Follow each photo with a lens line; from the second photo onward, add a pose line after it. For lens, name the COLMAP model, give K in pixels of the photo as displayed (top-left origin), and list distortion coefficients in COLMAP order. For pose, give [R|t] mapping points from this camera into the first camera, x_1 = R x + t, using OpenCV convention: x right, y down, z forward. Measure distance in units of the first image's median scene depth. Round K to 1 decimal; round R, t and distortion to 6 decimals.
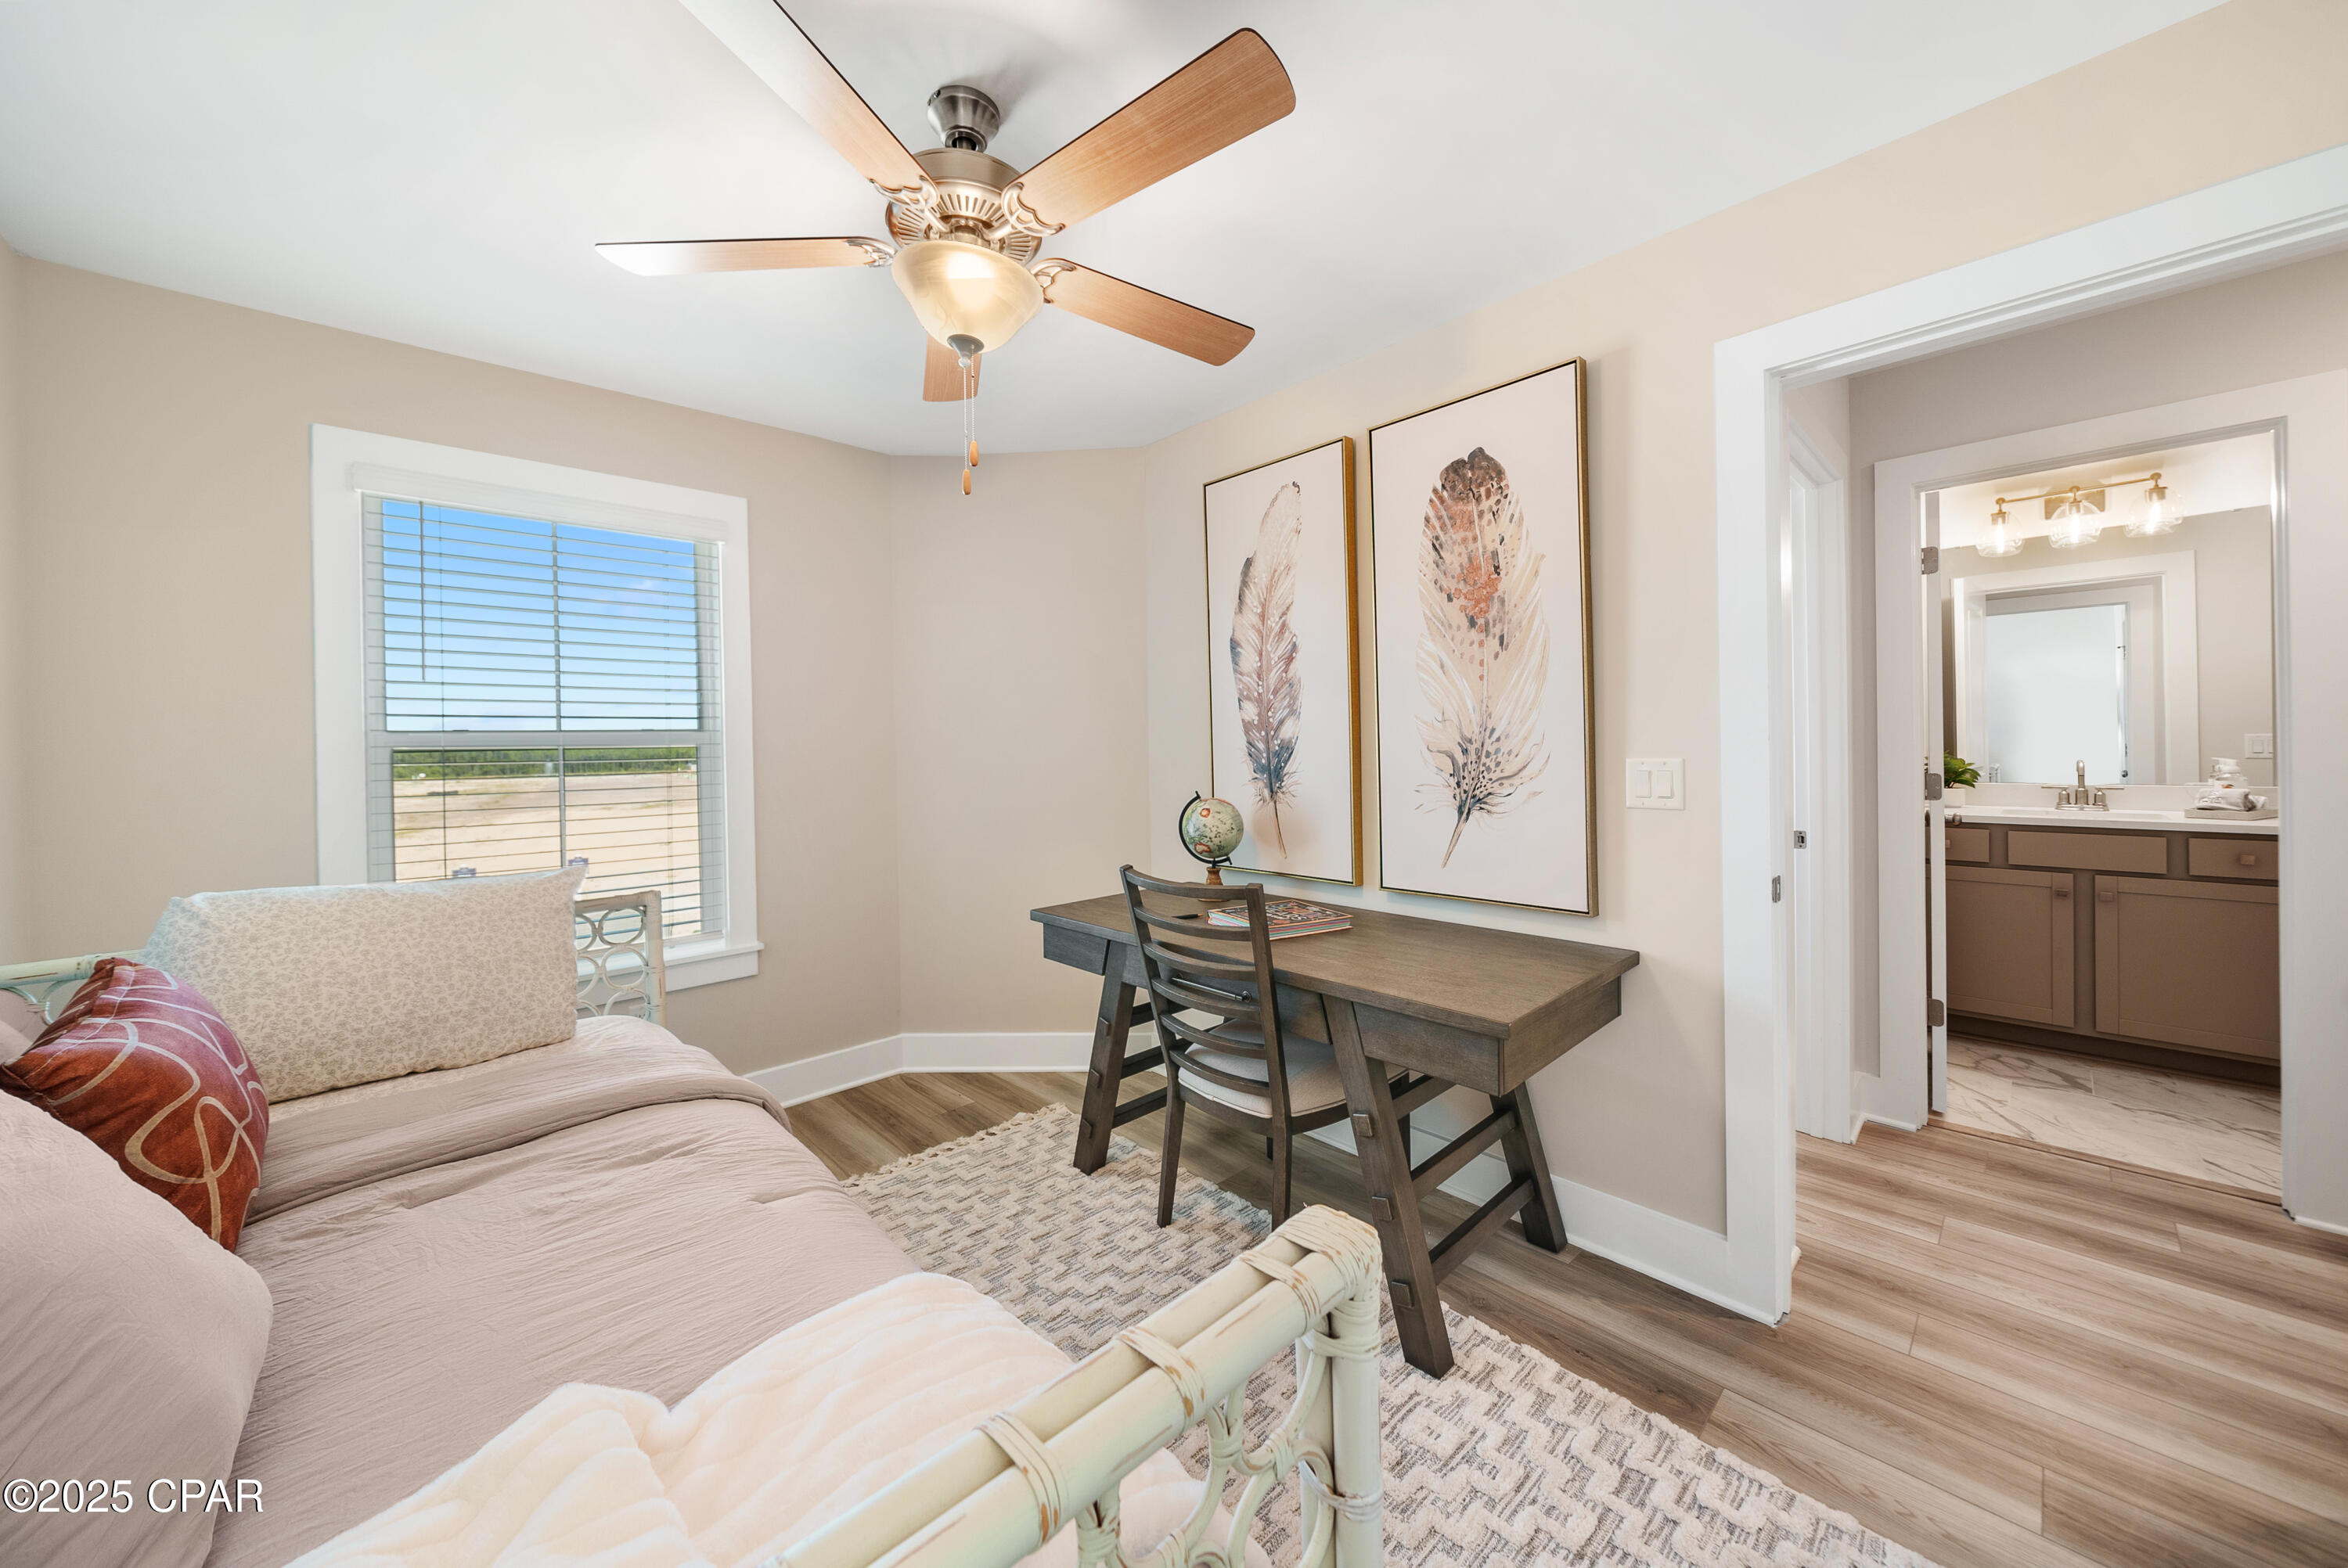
lens RADIAL K [[827.0, 0, 1174.1], [0, 827.0, 764.5], [0, 0, 1]] dist [-0.003594, -0.000275]
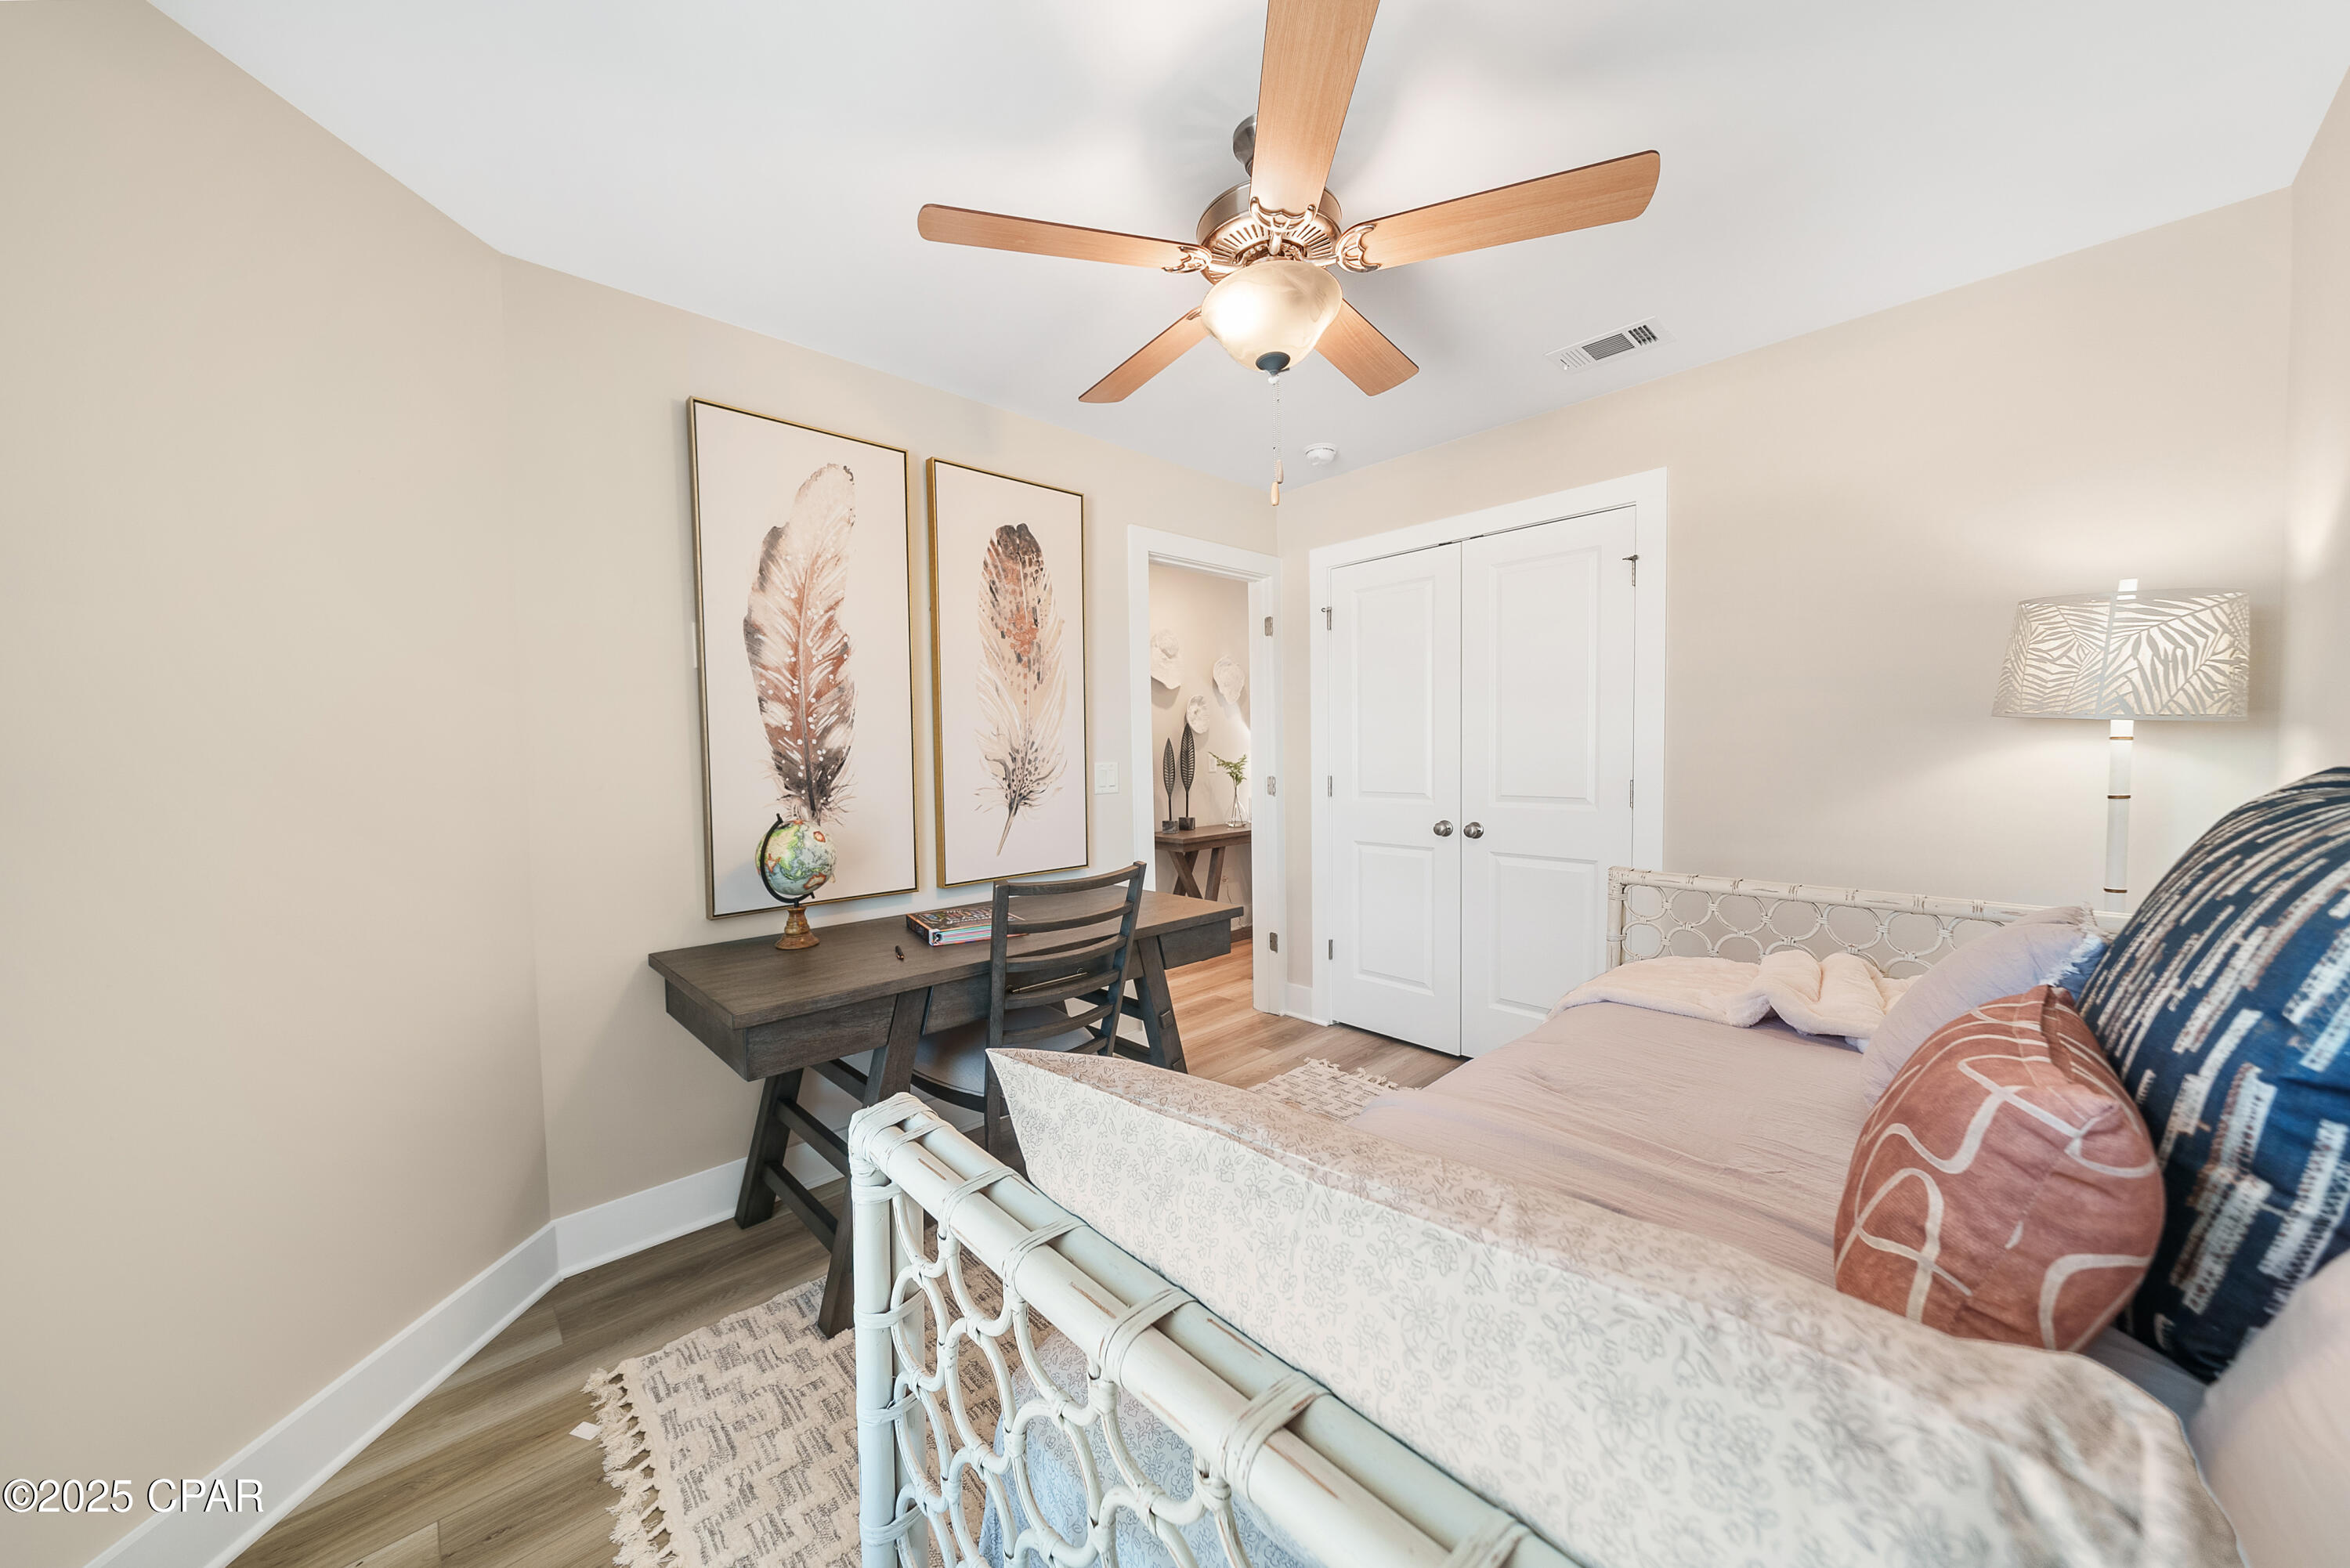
lens RADIAL K [[827.8, 0, 1173.9], [0, 827.8, 793.2], [0, 0, 1]] dist [-0.003594, -0.000275]
pose [[-0.006132, -0.044765, 0.998979, -0.887239], [0.031293, 0.998500, 0.044935, -0.013407], [-0.999491, 0.031537, -0.004722, 0.740332]]
